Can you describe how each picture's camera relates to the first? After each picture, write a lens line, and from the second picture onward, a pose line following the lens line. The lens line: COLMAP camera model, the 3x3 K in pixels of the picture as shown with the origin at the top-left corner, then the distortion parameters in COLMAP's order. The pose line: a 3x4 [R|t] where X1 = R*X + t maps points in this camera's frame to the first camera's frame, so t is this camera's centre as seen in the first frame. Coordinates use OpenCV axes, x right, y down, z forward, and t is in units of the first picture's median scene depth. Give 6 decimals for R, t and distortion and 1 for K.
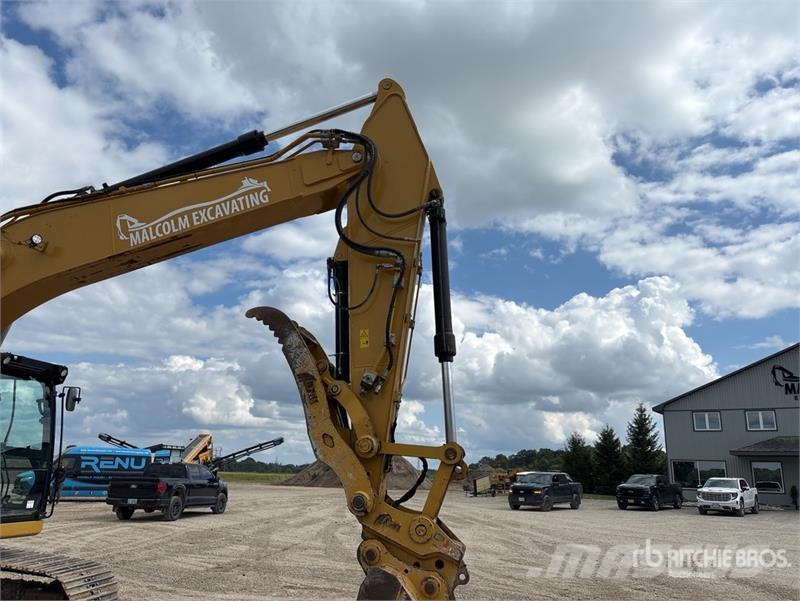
lens RADIAL K [[610.9, 0, 396.1], [0, 610.9, 300.4], [0, 0, 1]] dist [0.051551, -0.058937]
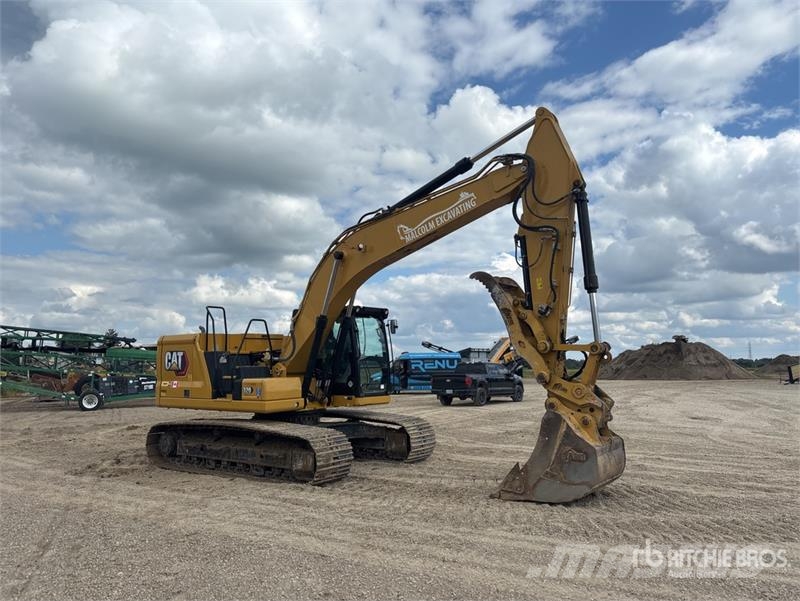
lens RADIAL K [[628.4, 0, 389.9], [0, 628.4, 300.0], [0, 0, 1]] dist [0.066436, -0.005157]
pose [[0.876810, -0.092670, -0.471823, 0.116123], [0.167500, 0.978657, 0.119057, -0.048519], [0.450720, -0.183421, 0.873618, -0.200818]]
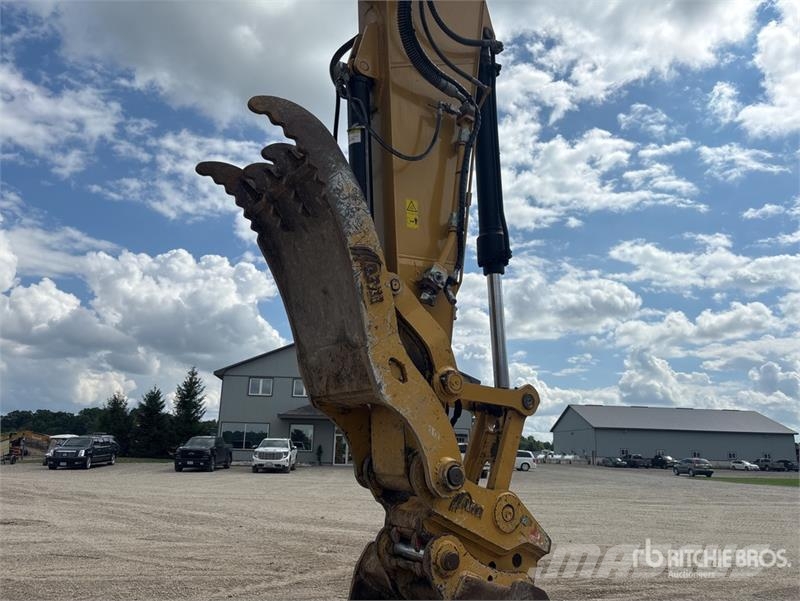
lens RADIAL K [[609.9, 0, 386.9], [0, 609.9, 304.3], [0, 0, 1]] dist [0.042578, -0.061367]
pose [[0.719916, 0.143093, 0.679151, -0.139241], [-0.184663, 0.982737, -0.011310, 0.048229], [-0.669045, -0.117272, 0.733912, 0.164653]]
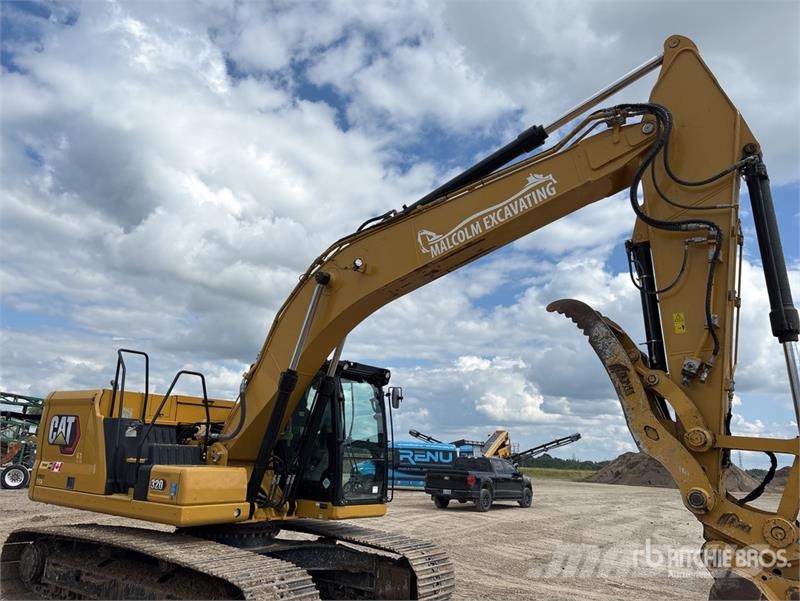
lens RADIAL K [[609.9, 0, 386.9], [0, 609.9, 304.3], [0, 0, 1]] dist [0.042578, -0.061367]
pose [[0.890836, -0.101500, -0.442842, -0.009687], [0.106441, 0.994224, -0.013756, 0.000399], [0.441681, -0.034882, 0.896494, -0.004996]]
